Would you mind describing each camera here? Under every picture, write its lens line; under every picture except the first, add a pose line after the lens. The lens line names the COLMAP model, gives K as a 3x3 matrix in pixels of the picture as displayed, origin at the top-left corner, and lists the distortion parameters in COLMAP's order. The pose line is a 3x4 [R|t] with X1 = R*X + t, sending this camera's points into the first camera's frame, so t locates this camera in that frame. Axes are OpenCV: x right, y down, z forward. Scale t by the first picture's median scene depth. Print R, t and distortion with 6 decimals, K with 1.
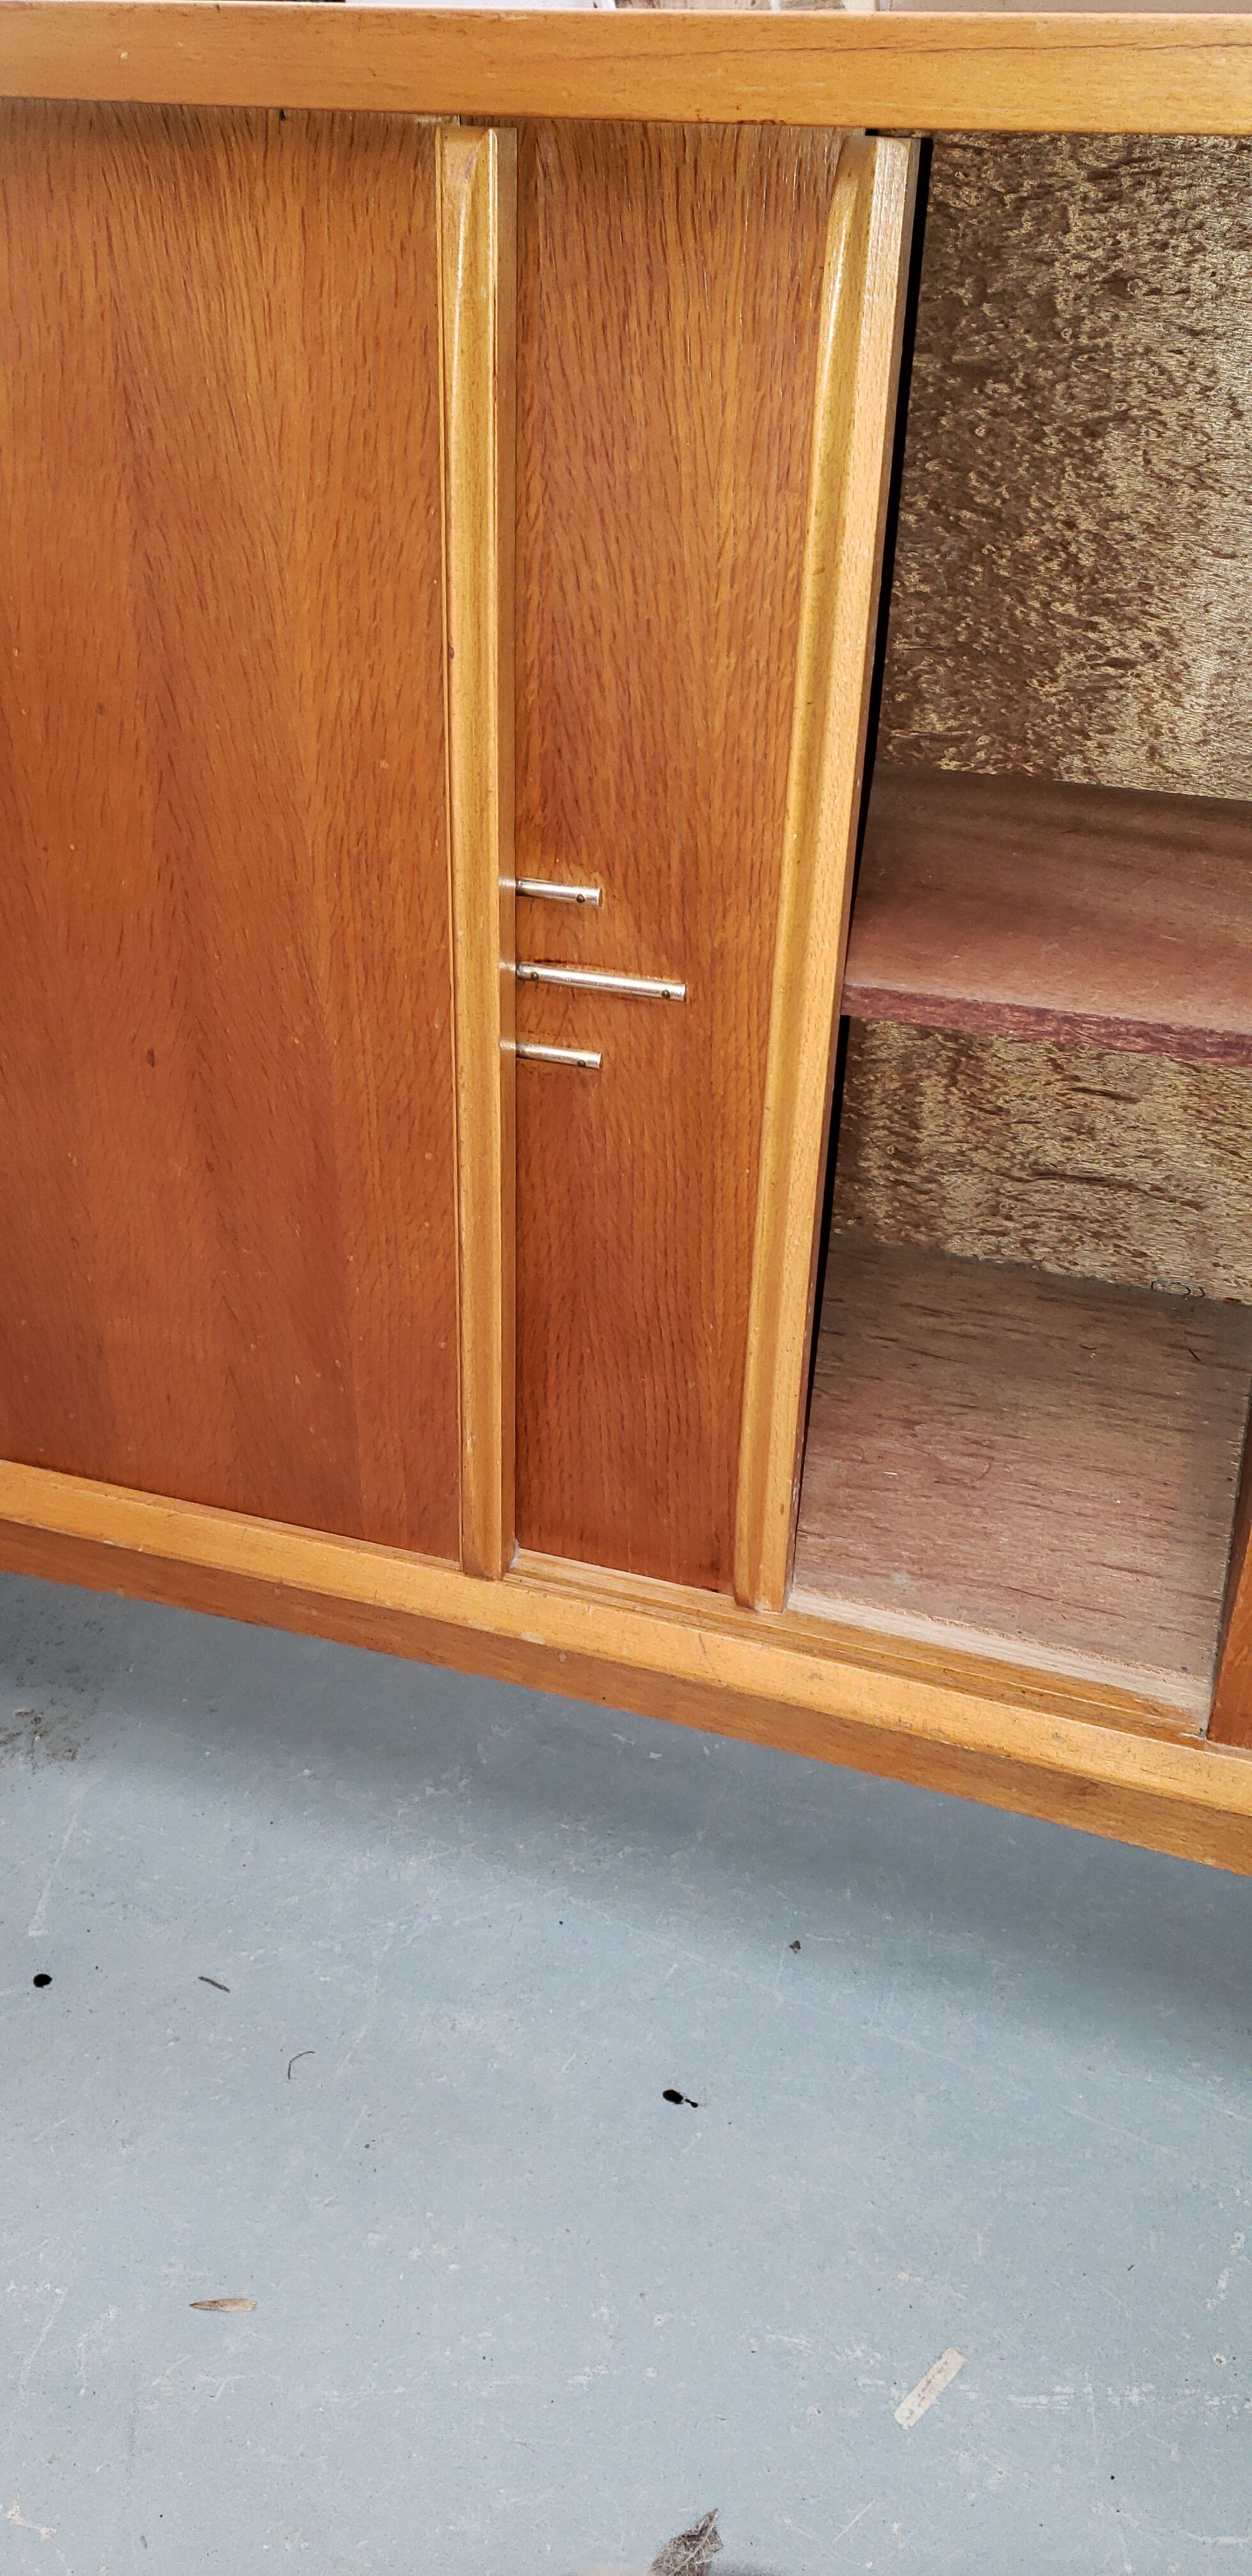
lens RADIAL K [[2088.0, 0, 609.7], [0, 2088.0, 1326.0], [0, 0, 1]] dist [0.025111, -0.043677]
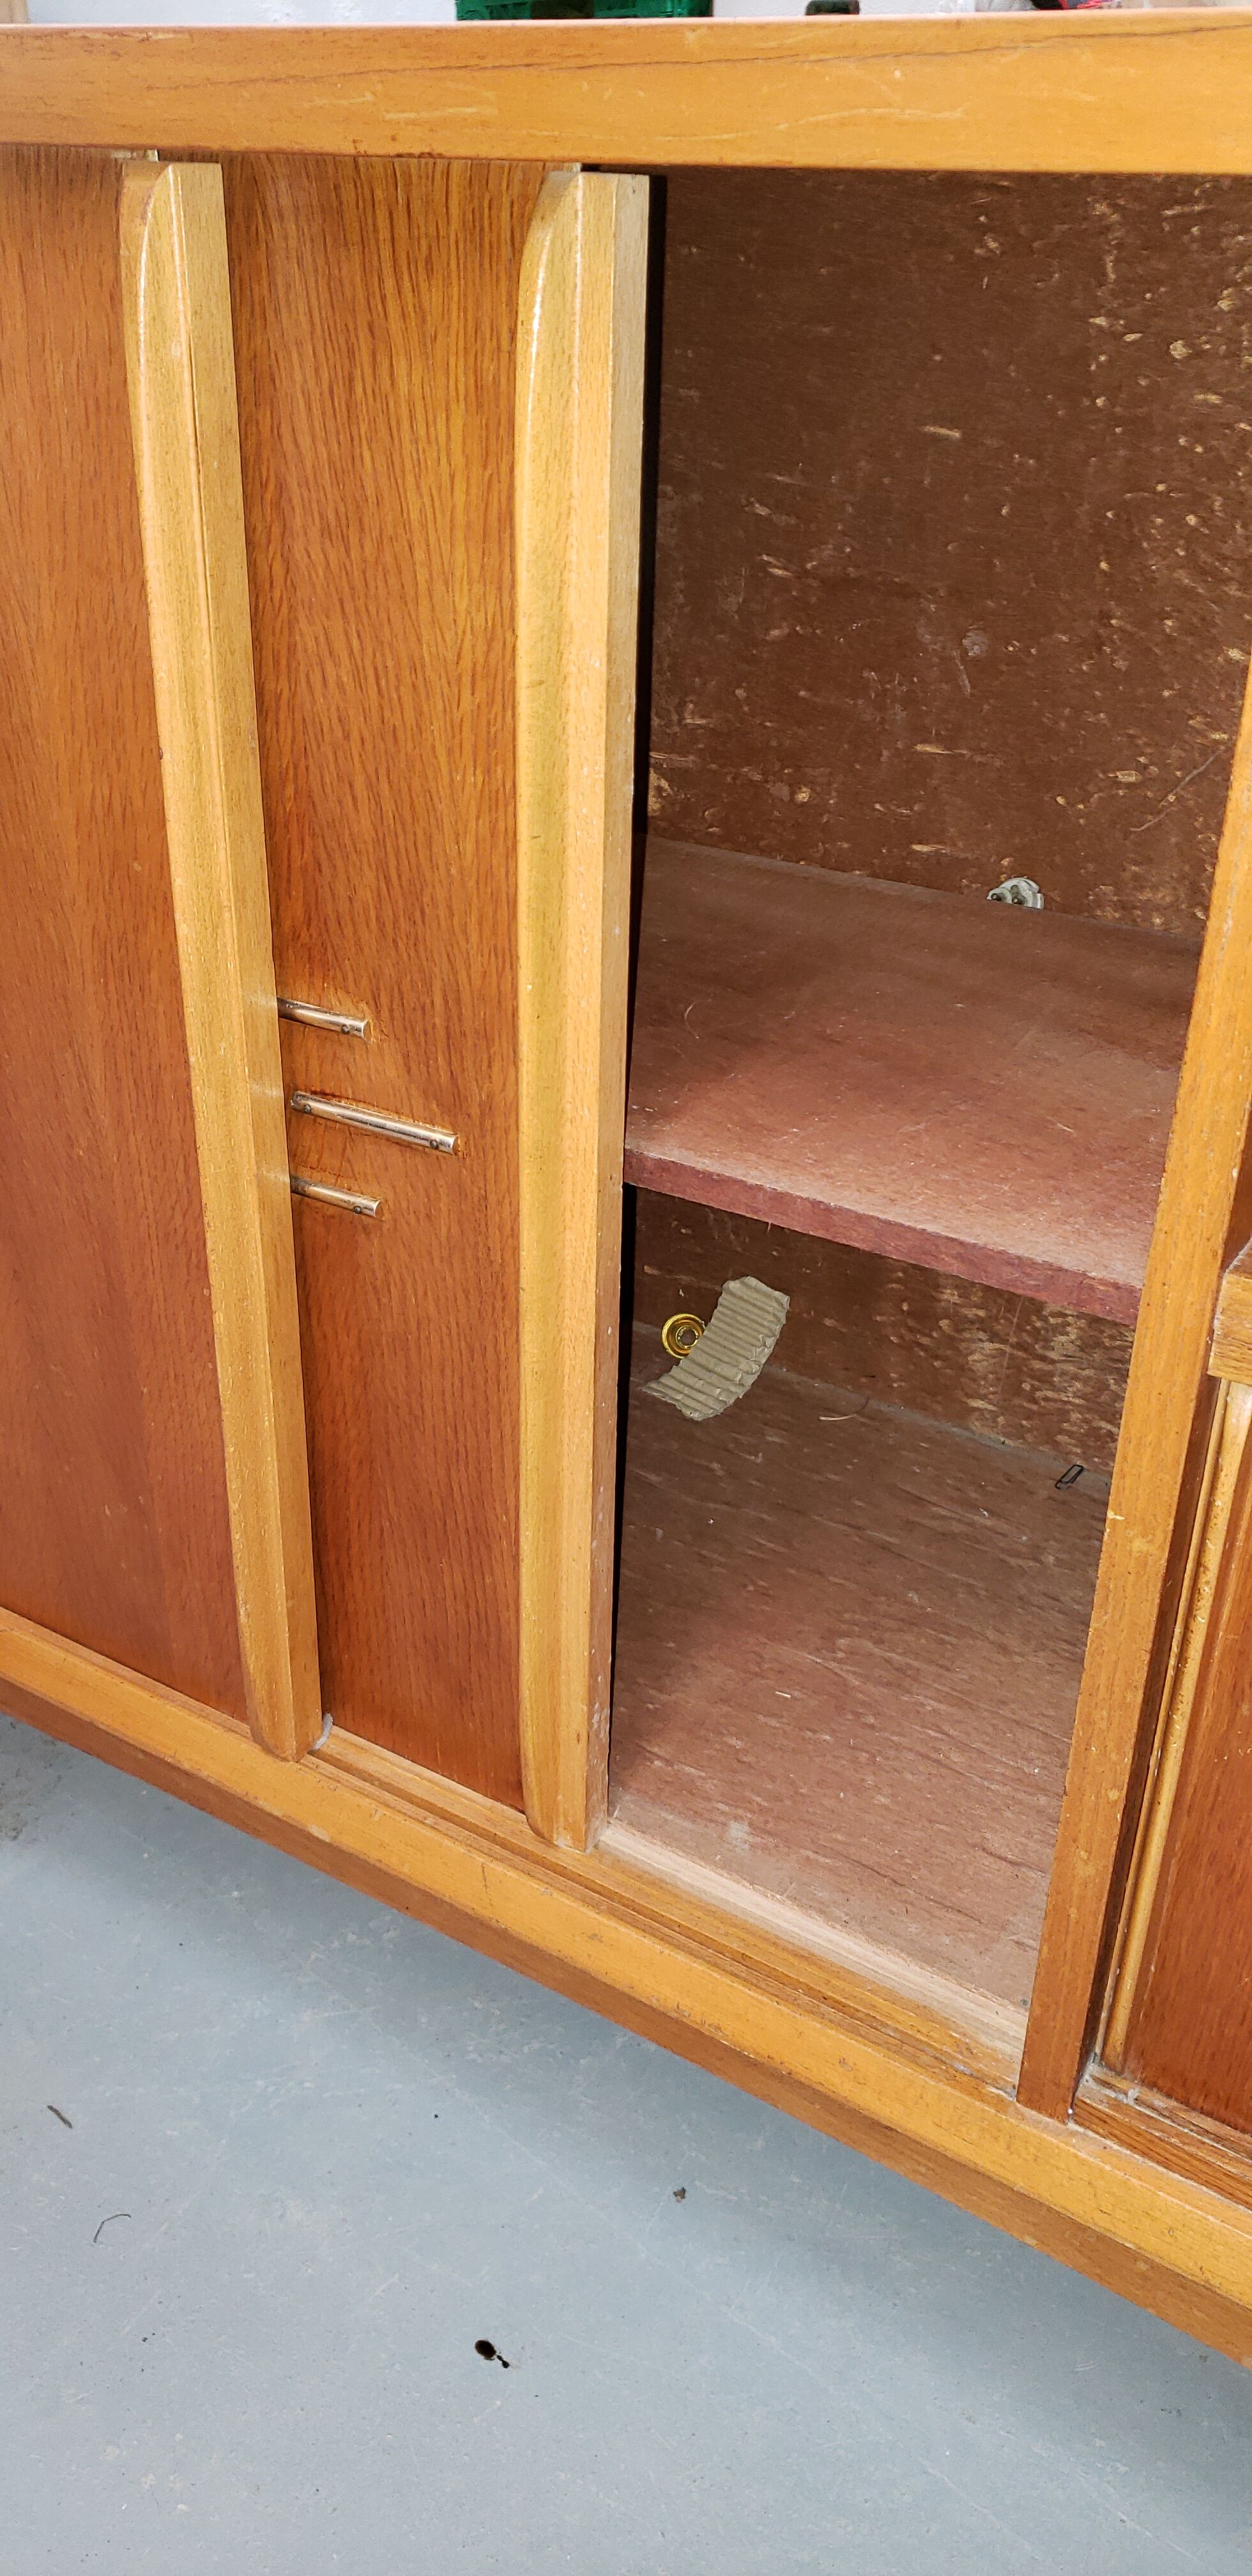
lens RADIAL K [[2088.0, 0, 570.2], [0, 2088.0, 1306.4], [0, 0, 1]] dist [0.025111, -0.043677]
pose [[0.972913, 0.106935, -0.204950, 0.247979], [-0.111635, 0.993683, -0.011473, -0.082096], [0.202428, 0.034041, 0.978705, 0.149173]]
